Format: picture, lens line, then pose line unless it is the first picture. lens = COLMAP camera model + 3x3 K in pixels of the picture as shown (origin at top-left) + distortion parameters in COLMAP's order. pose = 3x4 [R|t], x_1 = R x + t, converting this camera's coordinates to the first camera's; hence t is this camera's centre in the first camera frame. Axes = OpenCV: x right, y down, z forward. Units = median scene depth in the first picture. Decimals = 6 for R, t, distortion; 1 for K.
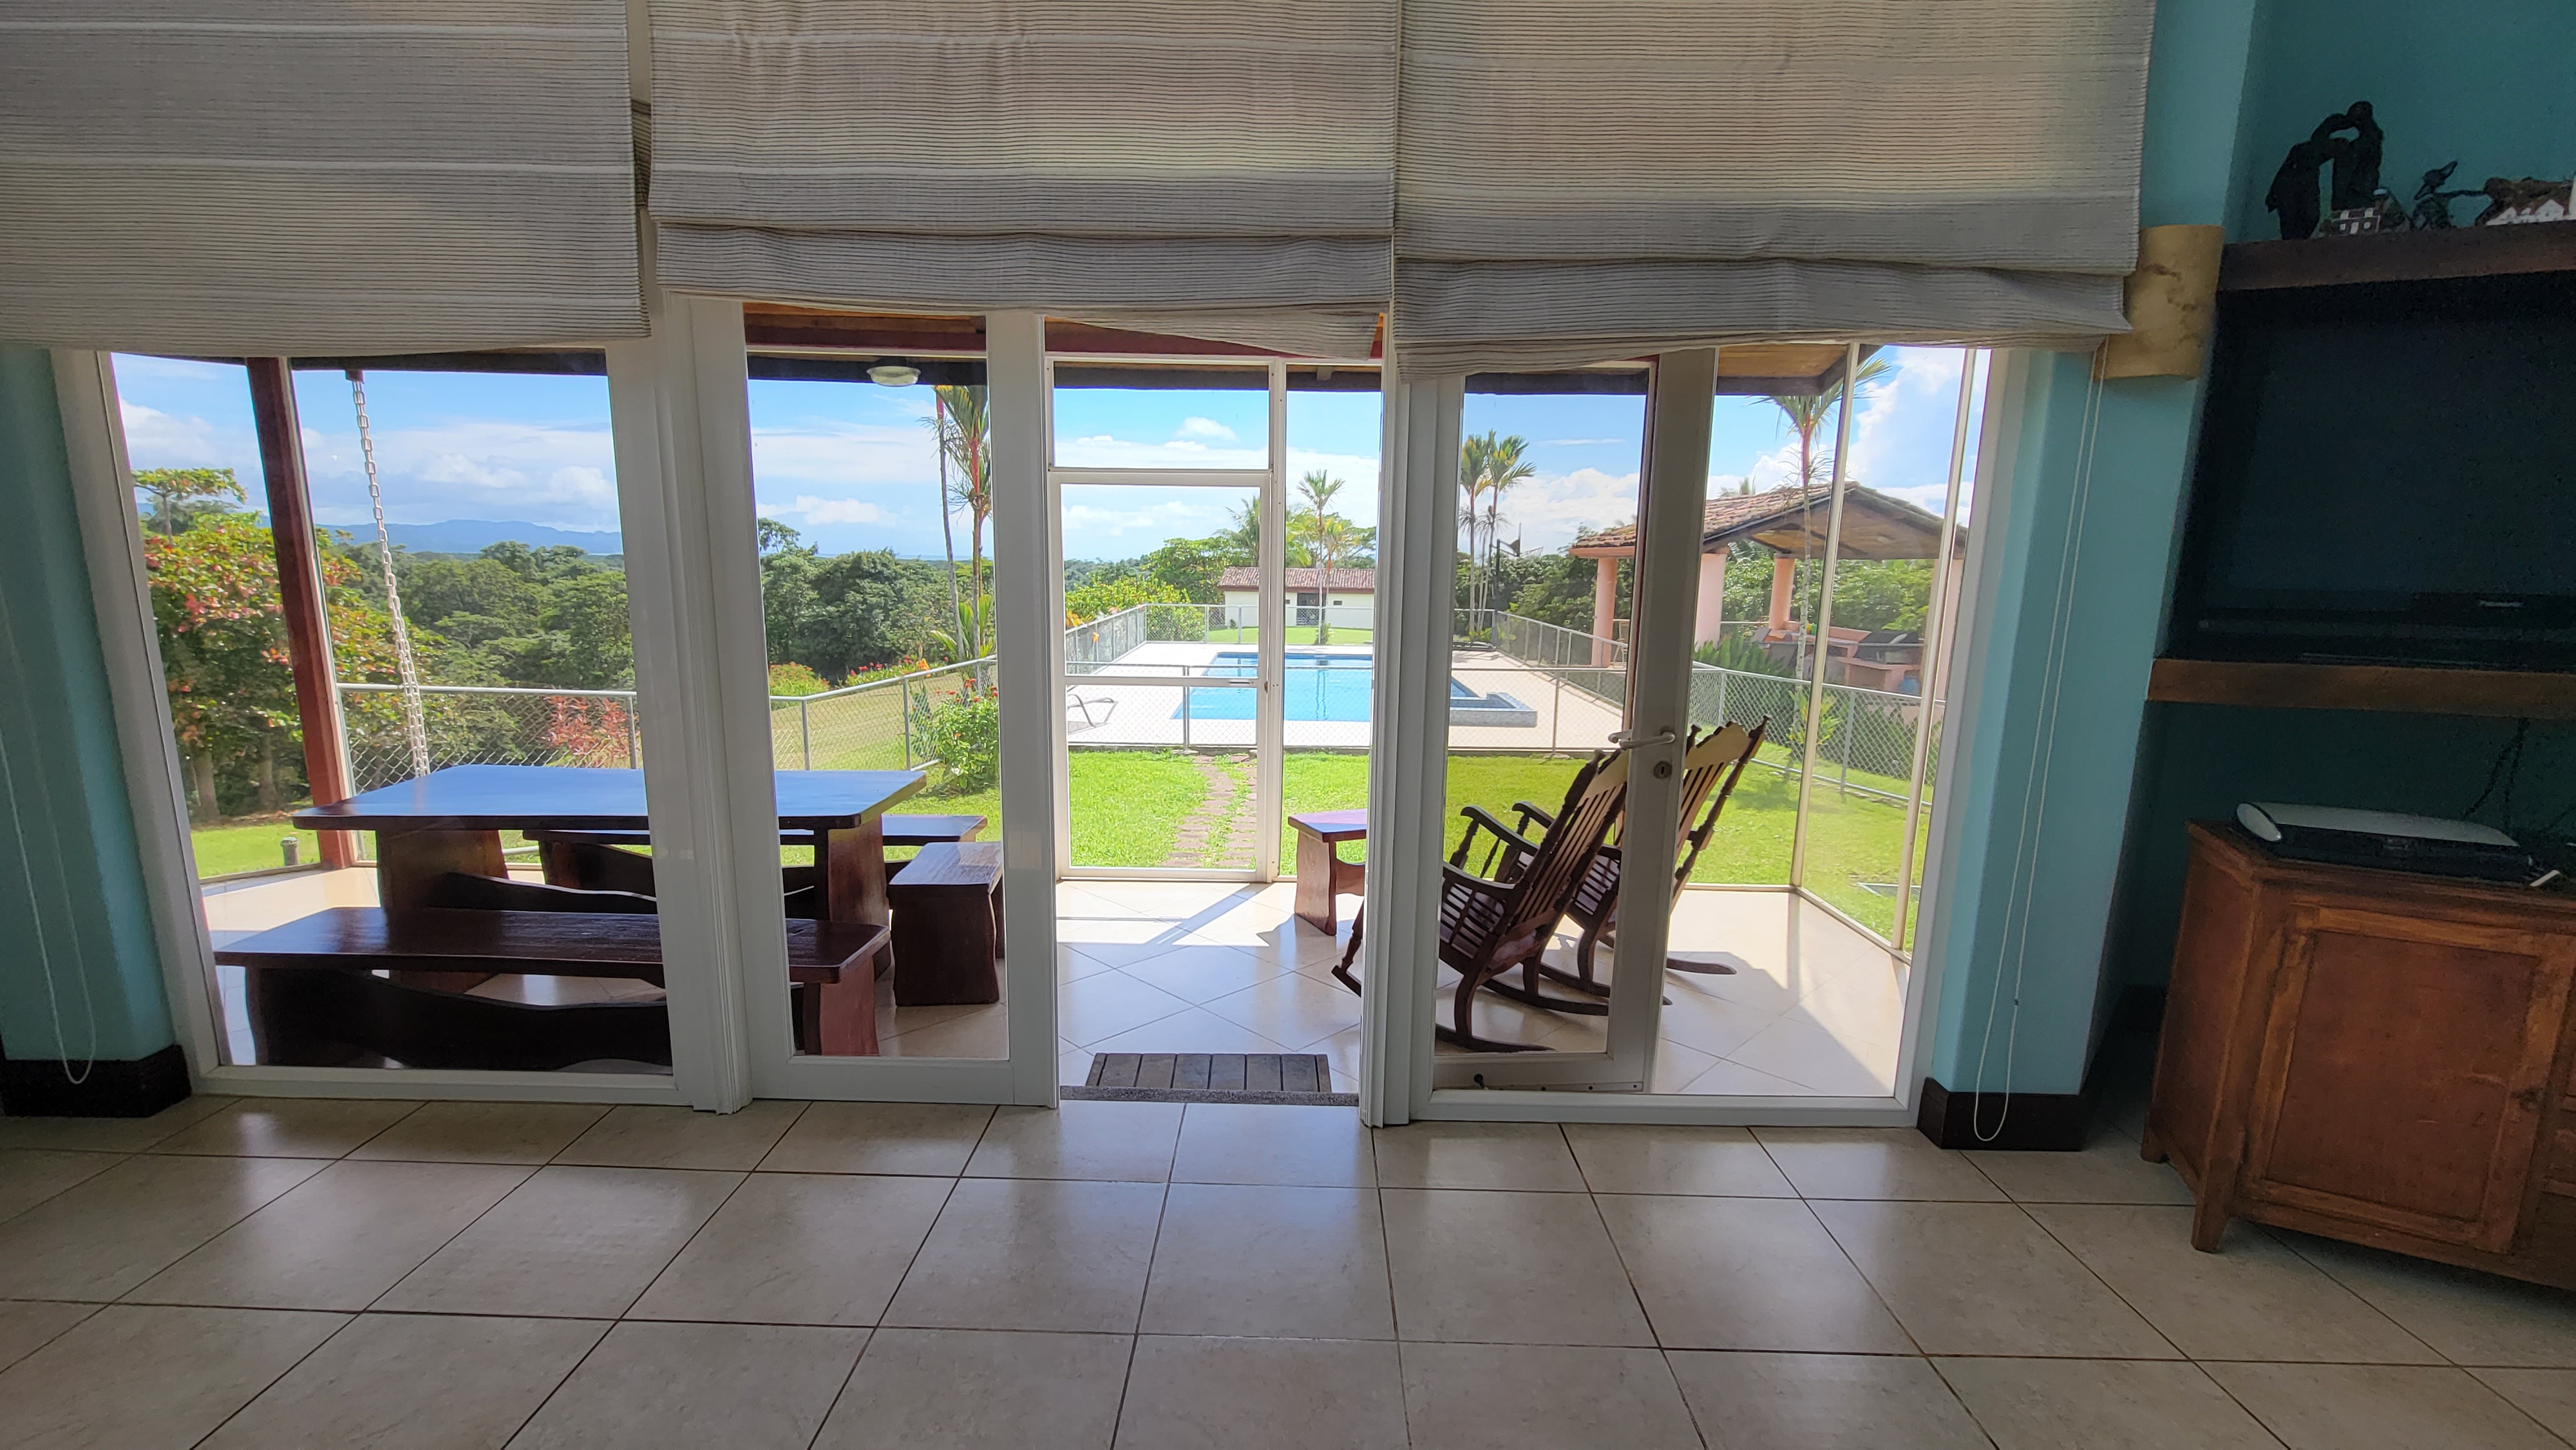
lens RADIAL K [[1053.2, 0, 1282.2], [0, 1053.2, 744.5], [0, 0, 1]] dist [0.001411, 0.000216]
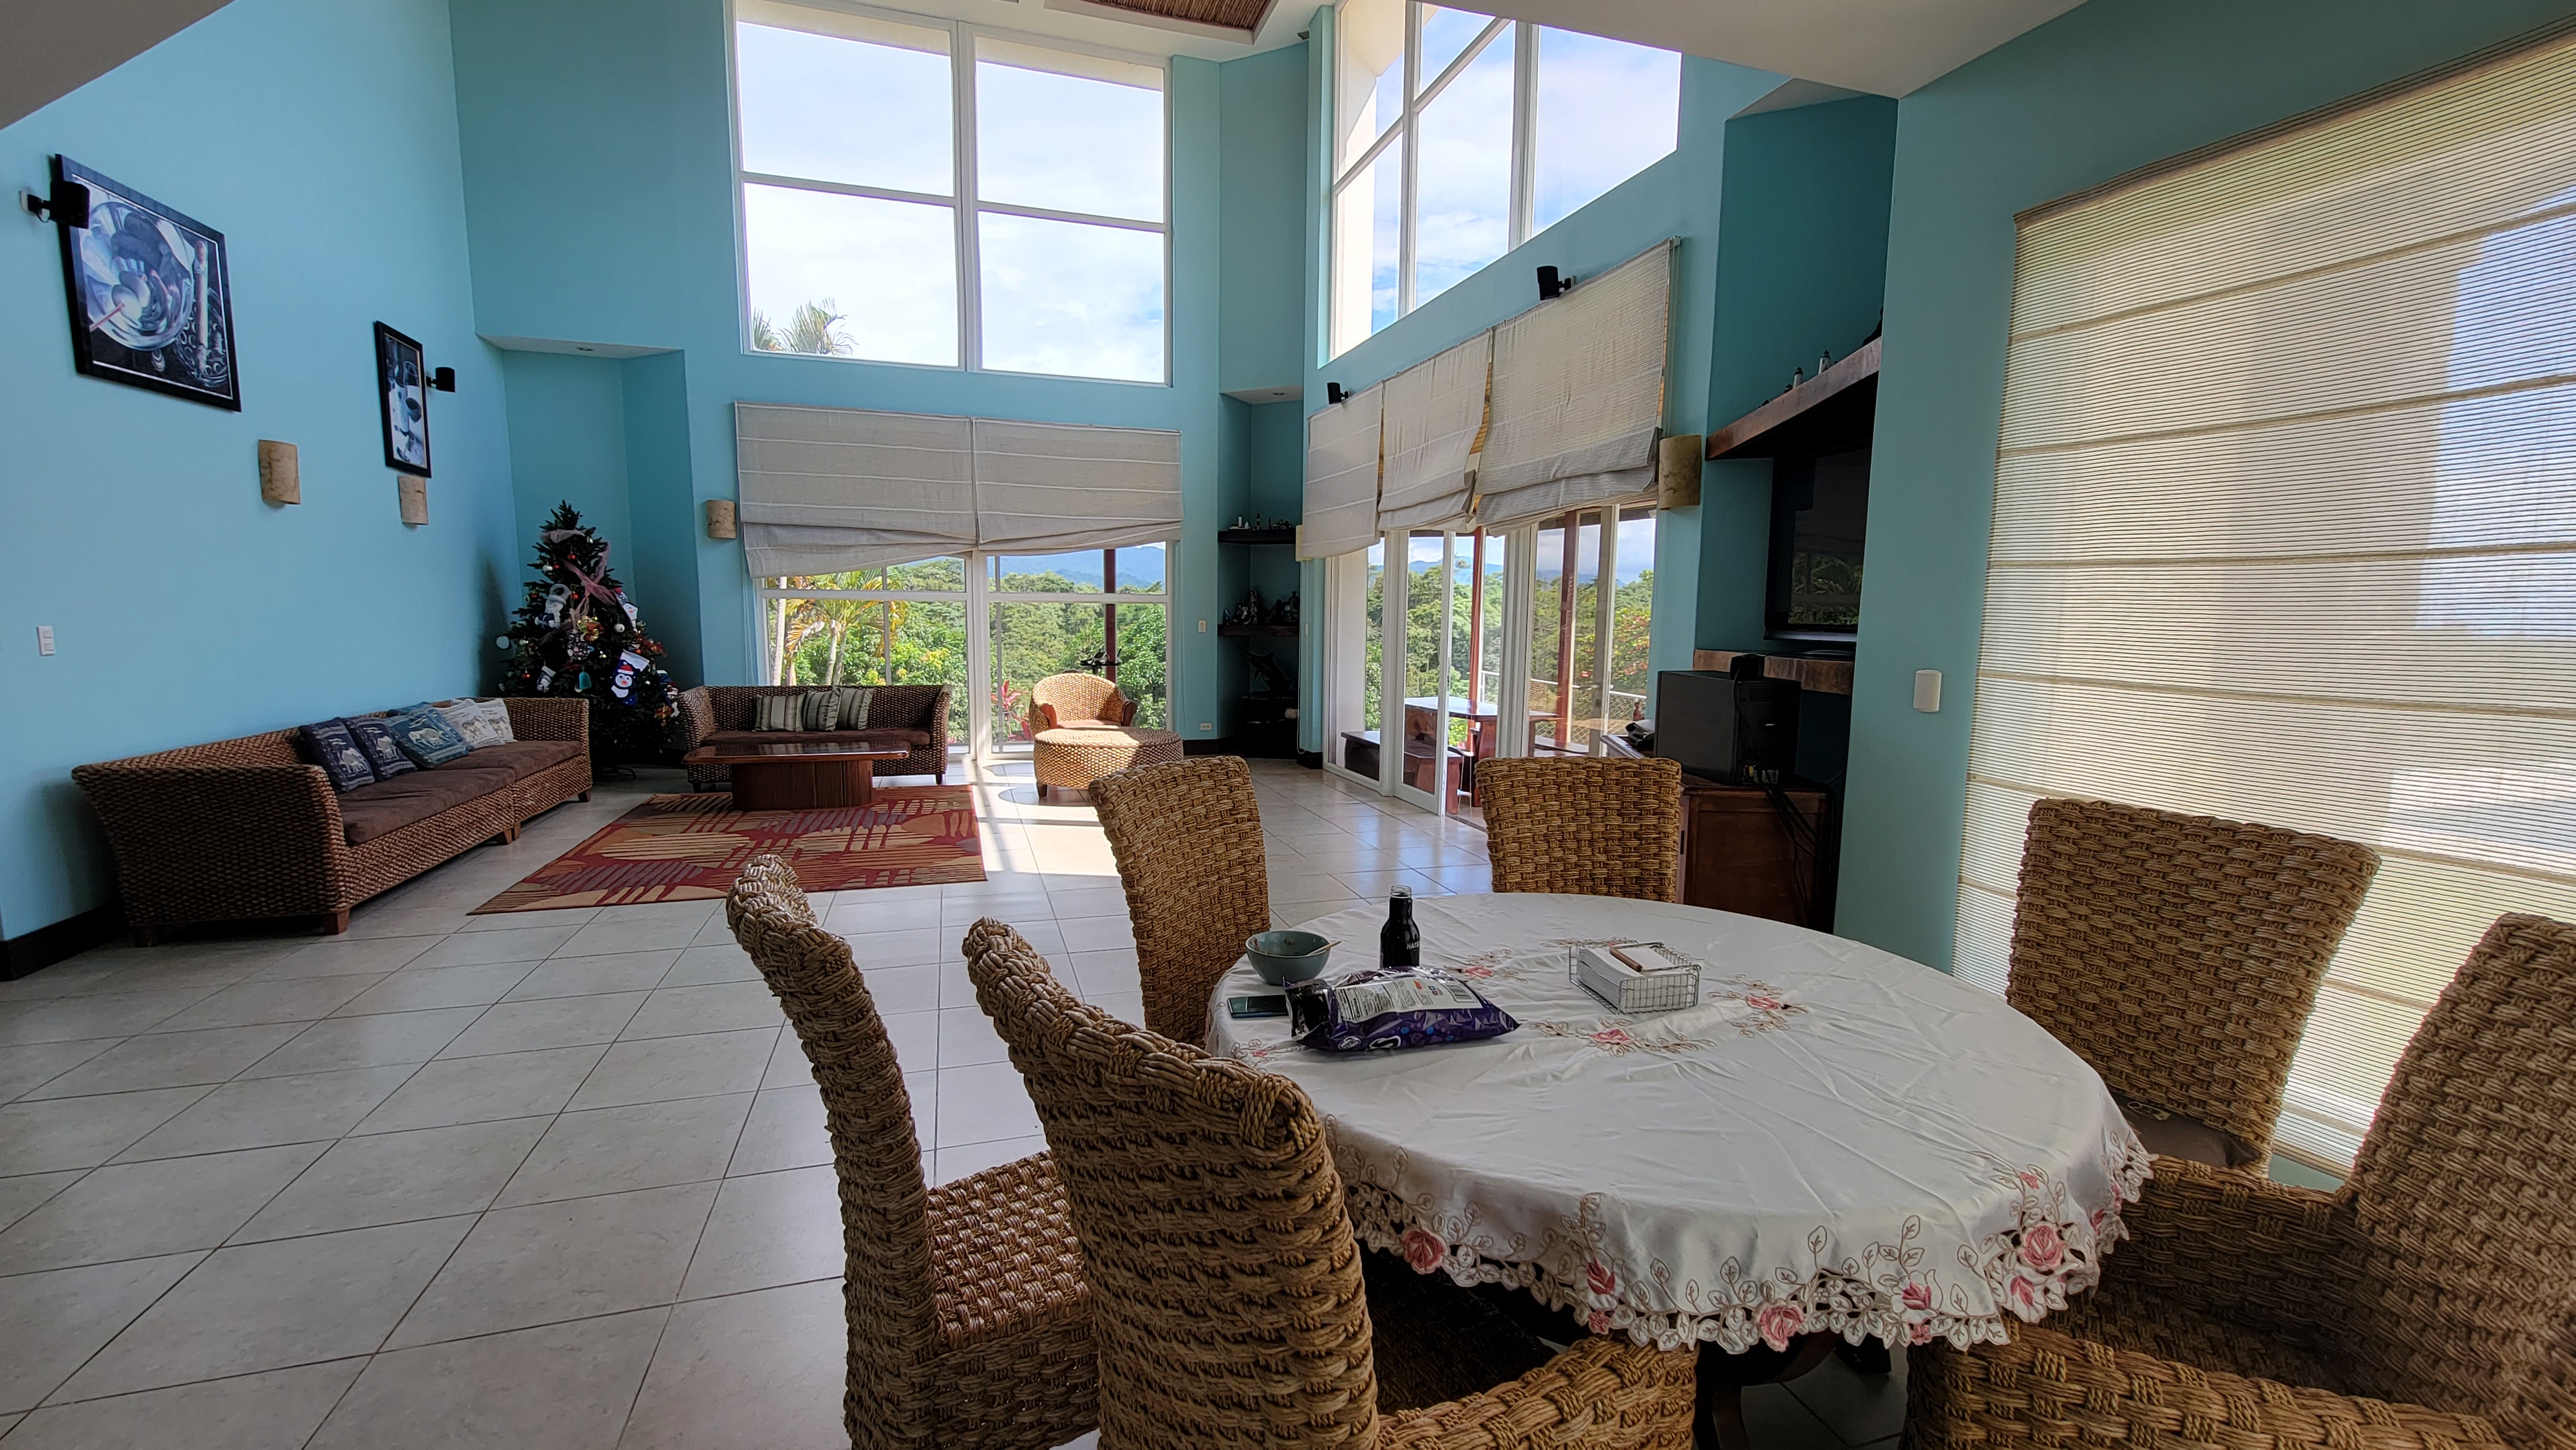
lens RADIAL K [[1053.2, 0, 1281.1], [0, 1053.2, 748.3], [0, 0, 1]] dist [0.001411, 0.000216]
pose [[0.314276, 0.109364, -0.943011, 0.219019], [-0.173692, 0.983199, 0.056138, 0.010897], [0.933307, 0.146151, 0.327991, -0.026079]]
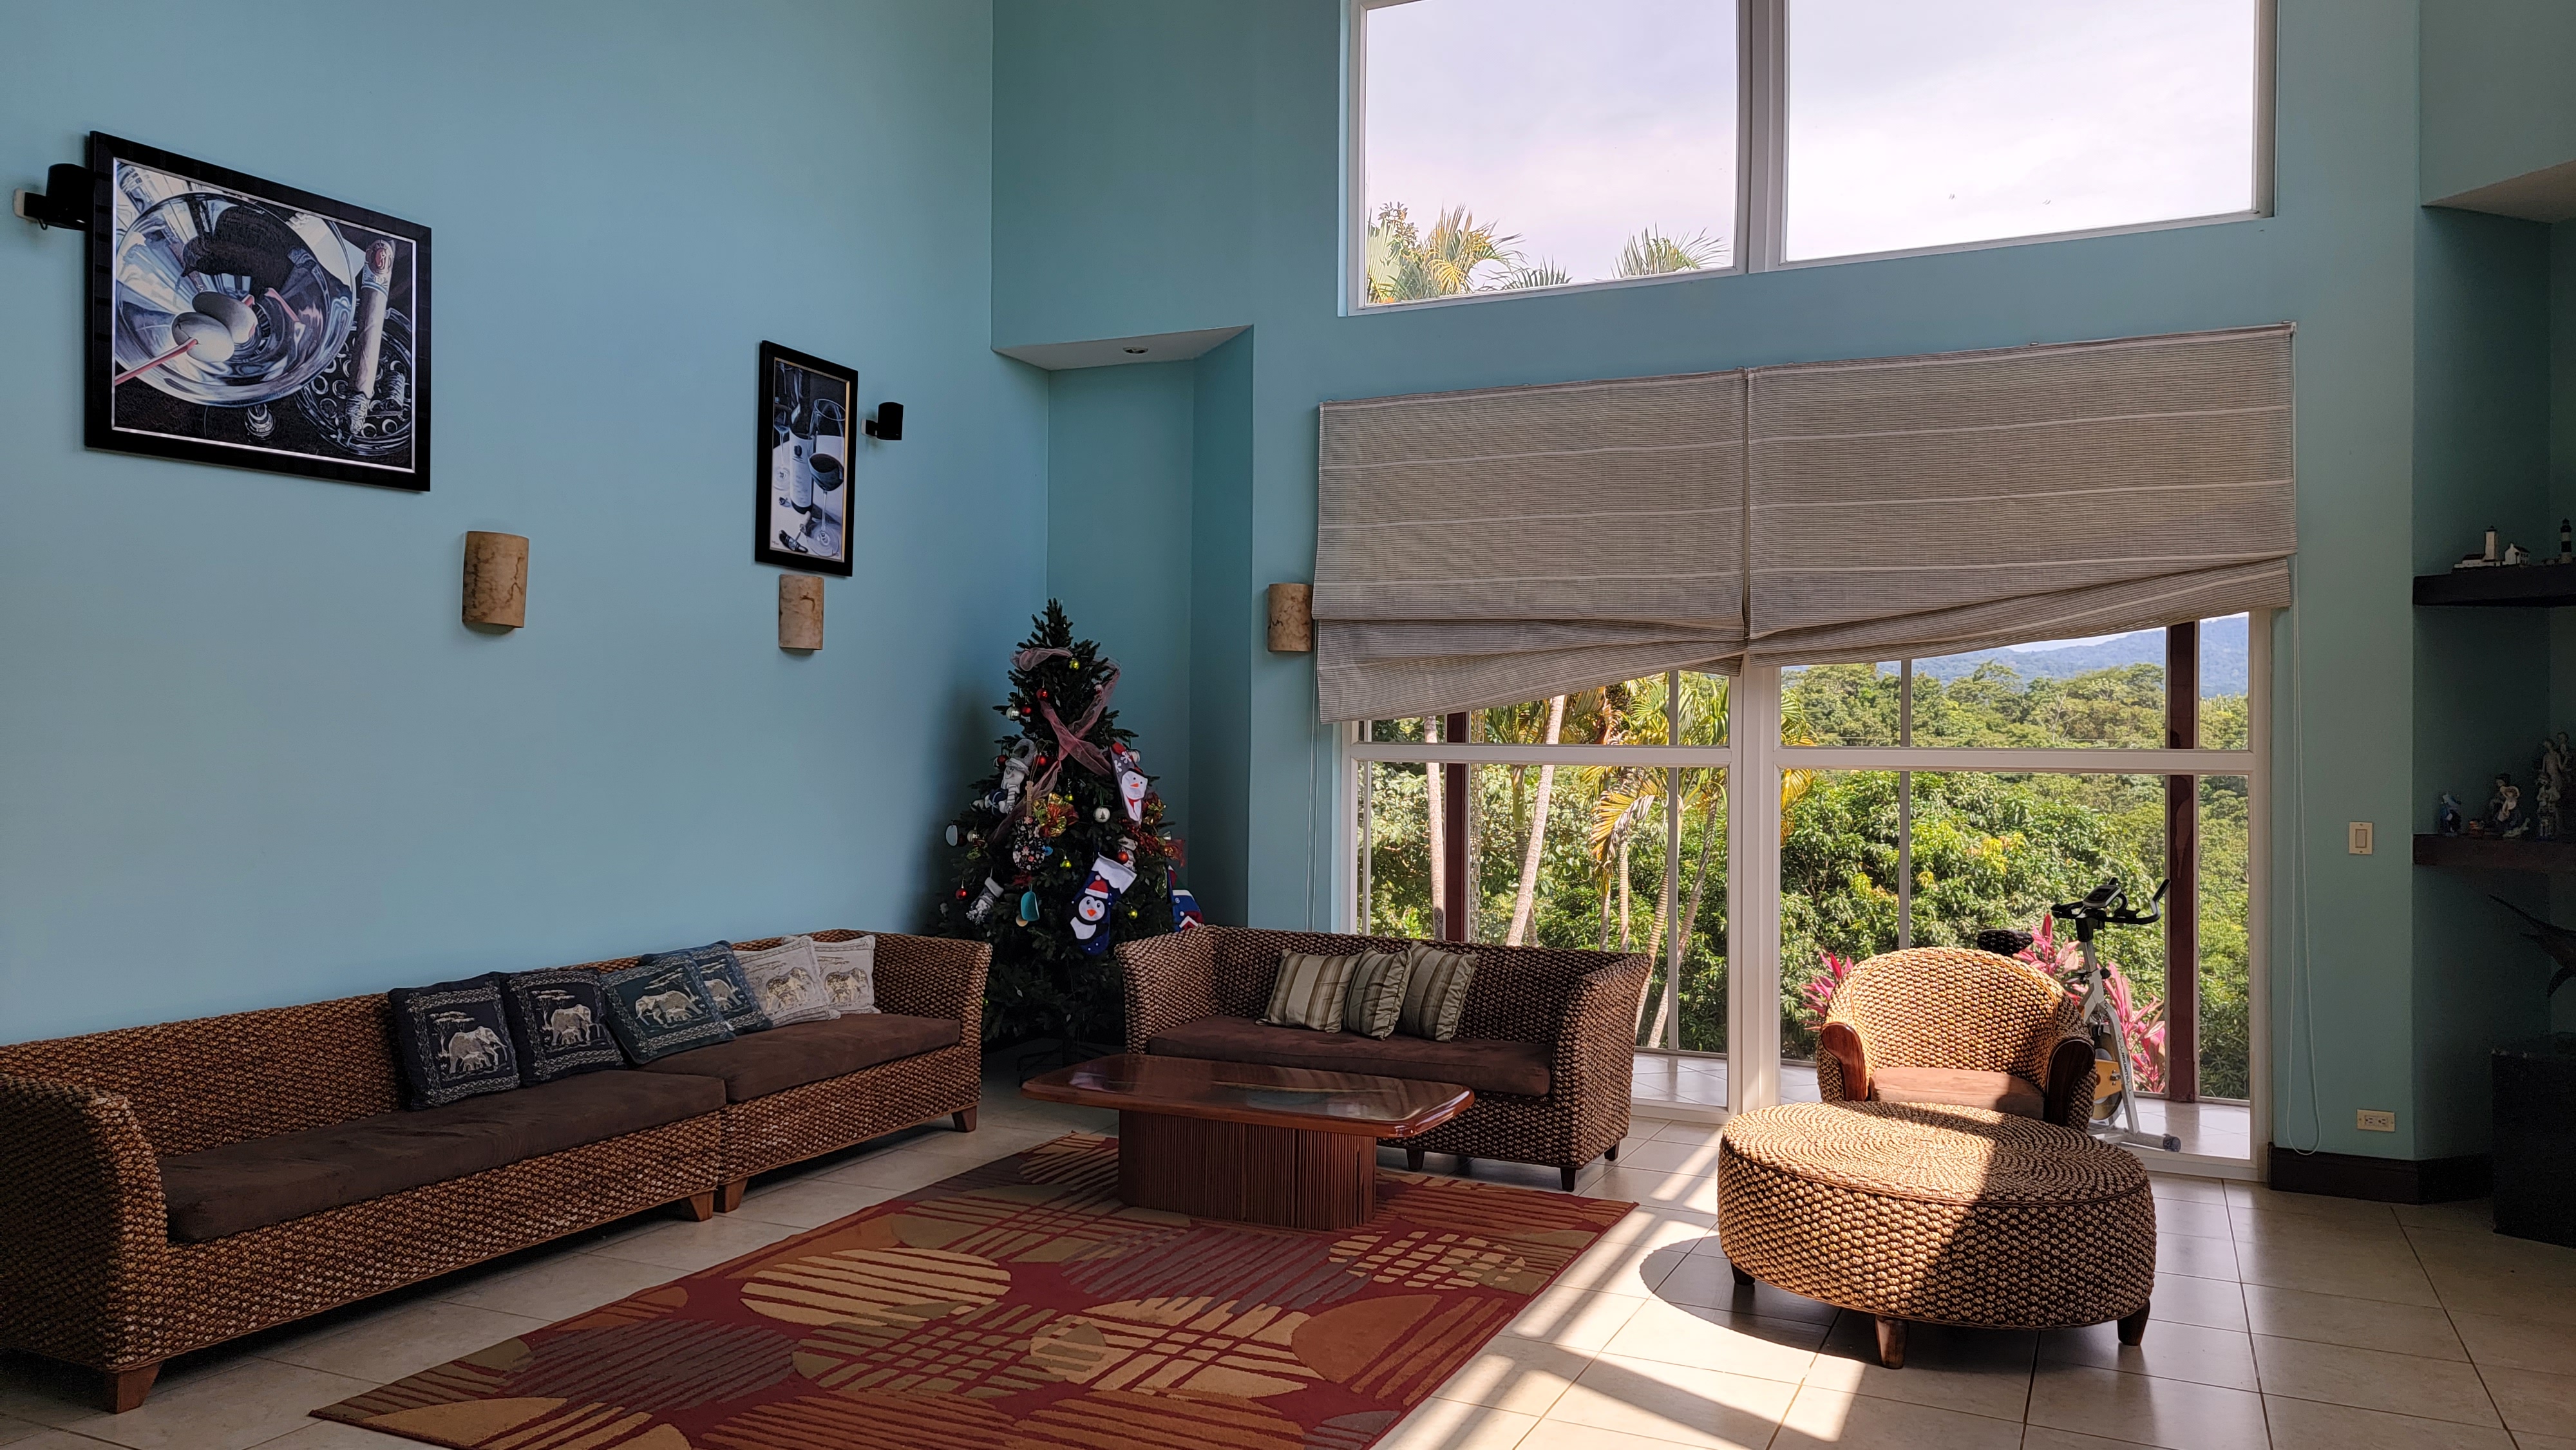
lens RADIAL K [[1766.6, 0, 1298.3], [0, 1766.6, 723.0], [0, 0, 1]] dist [0.071876, -0.039375]
pose [[-0.412404, -0.030029, -0.910506, 0.118488], [-0.177106, 0.983031, 0.047798, -0.007371], [0.893620, 0.180968, -0.410724, 0.035300]]
